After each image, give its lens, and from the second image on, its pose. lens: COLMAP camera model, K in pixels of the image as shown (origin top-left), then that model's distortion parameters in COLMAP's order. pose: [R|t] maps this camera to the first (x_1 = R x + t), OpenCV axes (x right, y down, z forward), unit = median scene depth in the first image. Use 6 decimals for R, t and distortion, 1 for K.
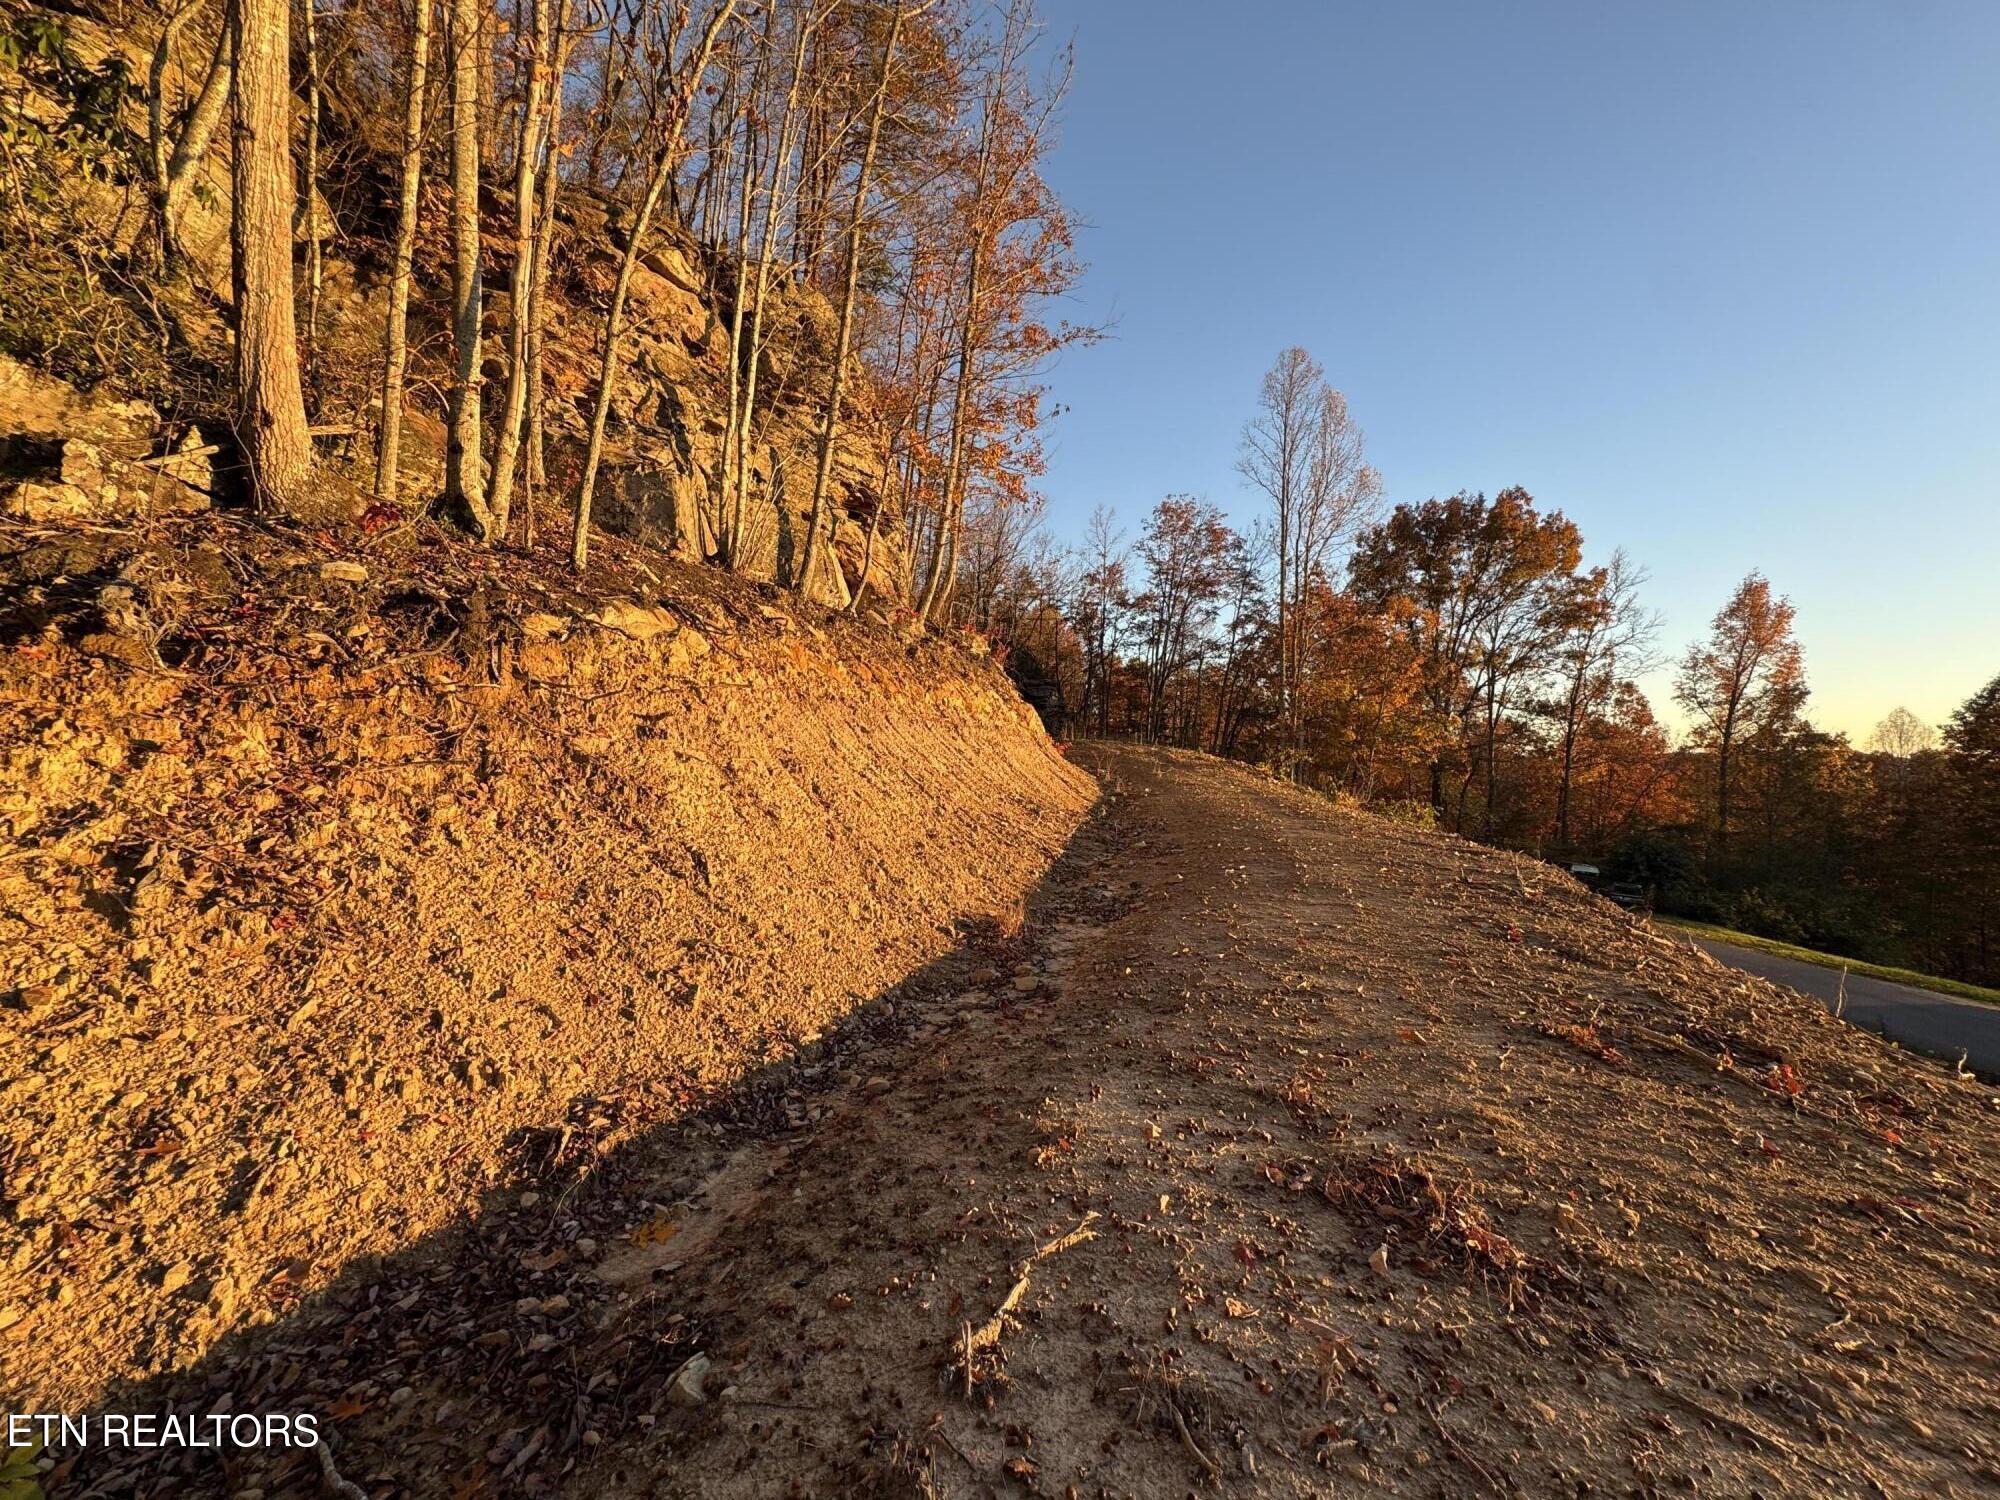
lens RADIAL K [[792.6, 0, 1000.0], [0, 792.6, 750.0], [0, 0, 1]] dist [-0.001208, 0.000313]
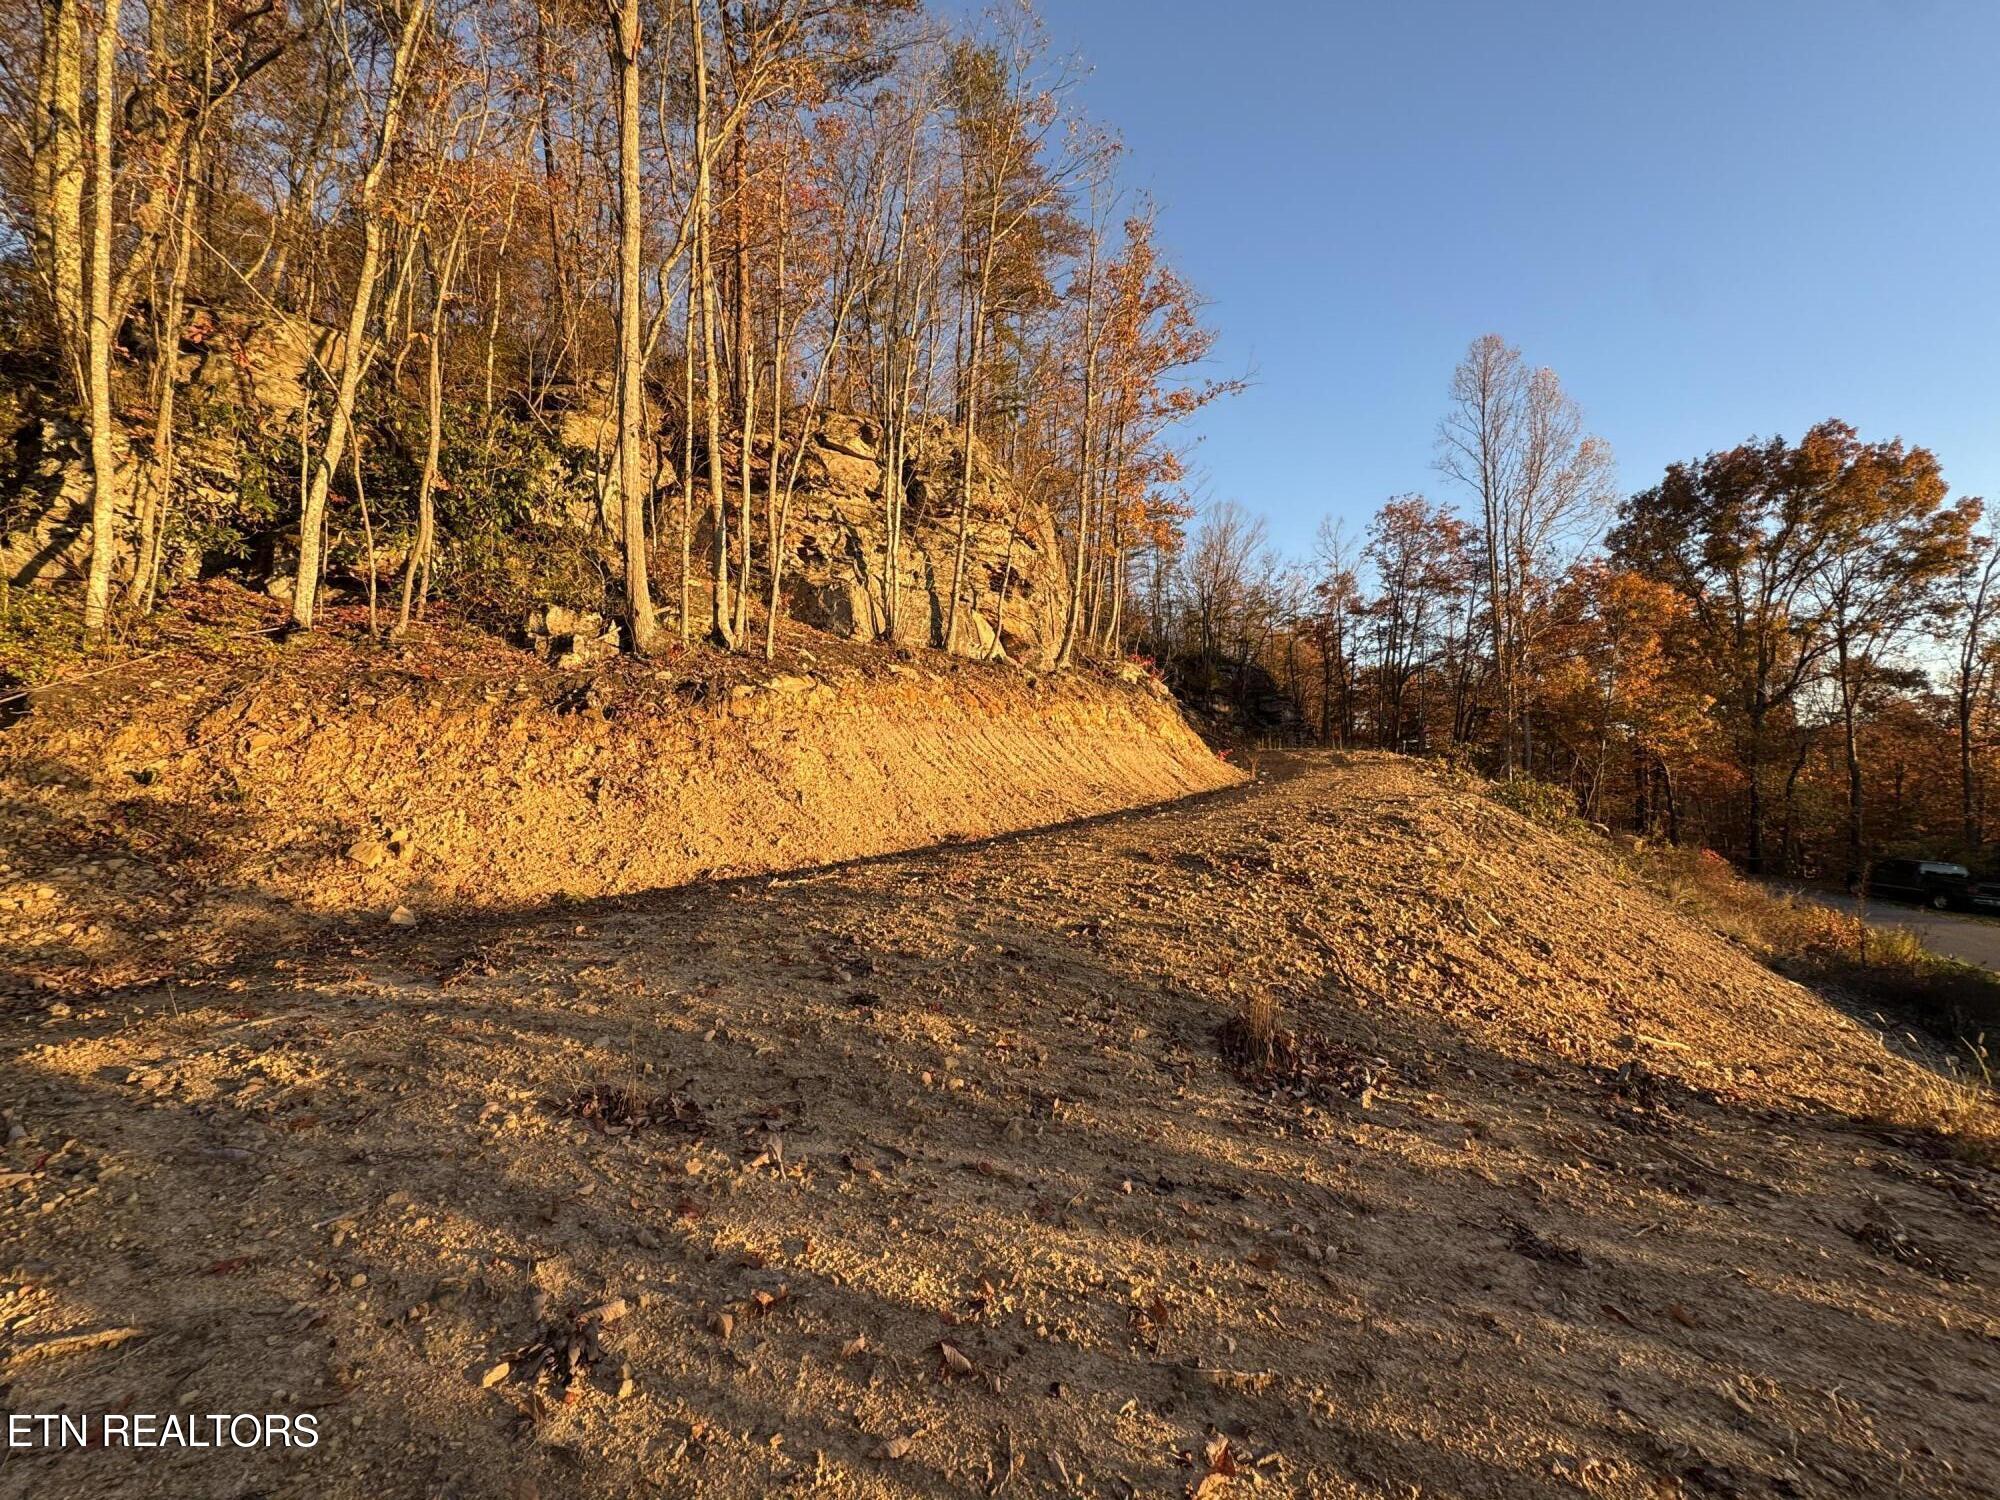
lens RADIAL K [[792.6, 0, 1000.0], [0, 792.6, 750.0], [0, 0, 1]] dist [-0.001208, 0.000313]
pose [[0.934461, -0.062040, -0.350619, 0.380670], [0.048126, 0.997674, -0.048269, 0.064486], [0.352798, 0.028232, 0.935273, -0.348431]]
